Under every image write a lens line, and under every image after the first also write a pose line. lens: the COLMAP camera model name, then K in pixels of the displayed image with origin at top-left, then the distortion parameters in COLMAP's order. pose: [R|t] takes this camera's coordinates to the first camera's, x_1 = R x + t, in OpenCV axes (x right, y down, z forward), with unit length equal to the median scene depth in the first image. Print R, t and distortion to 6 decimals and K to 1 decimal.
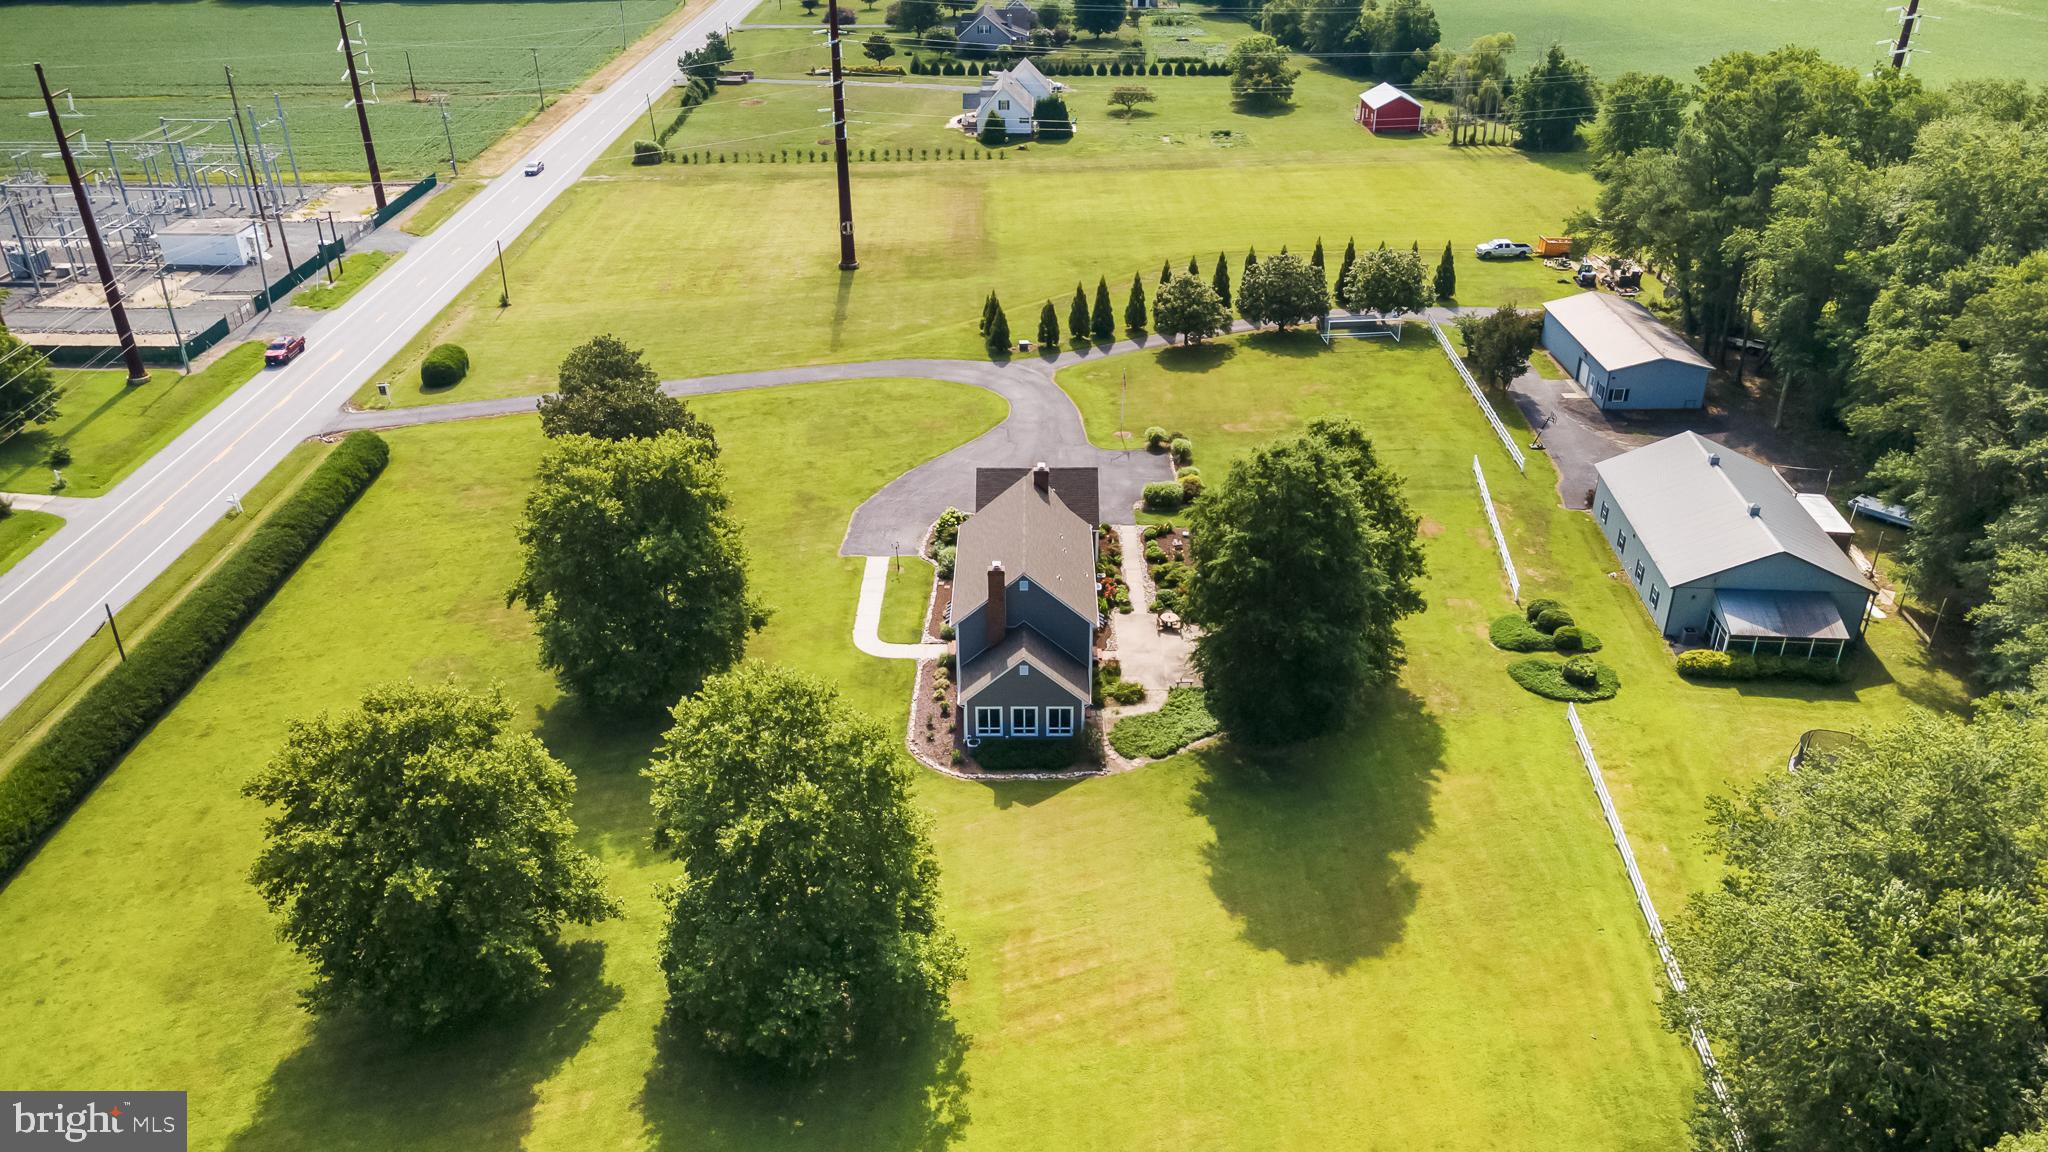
lens RADIAL K [[1520.7, 0, 1024.0], [0, 1520.7, 576.0], [0, 0, 1]] dist [0.029277, 0.006762]
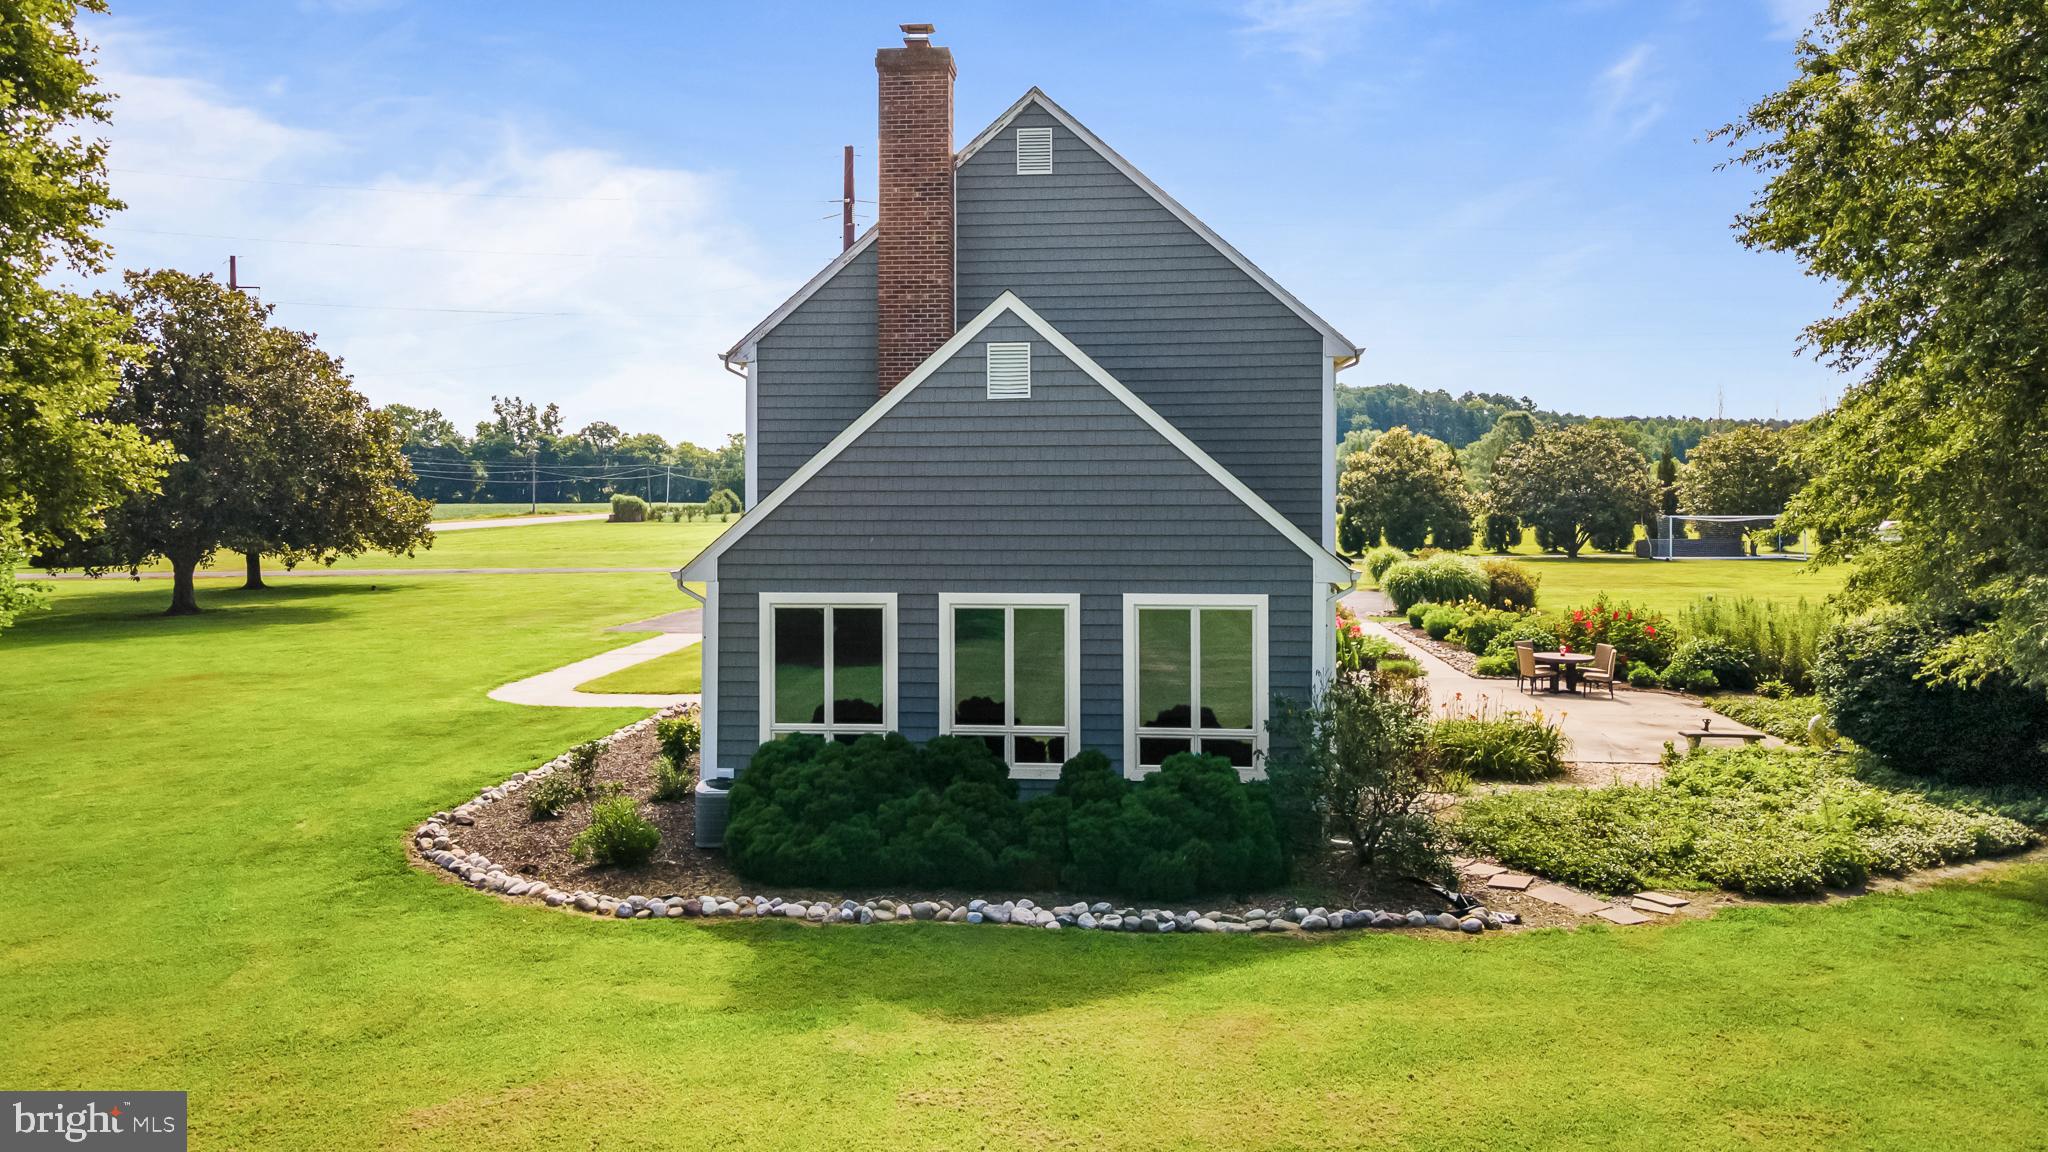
lens RADIAL K [[1520.7, 0, 1024.0], [0, 1520.7, 576.0], [0, 0, 1]] dist [0.029277, 0.006762]
pose [[0.997077, 0.006991, -0.076078, 0.010227], [-0.039170, 0.901741, -0.430498, 0.102515], [0.065593, 0.432219, 0.899380, 0.511406]]
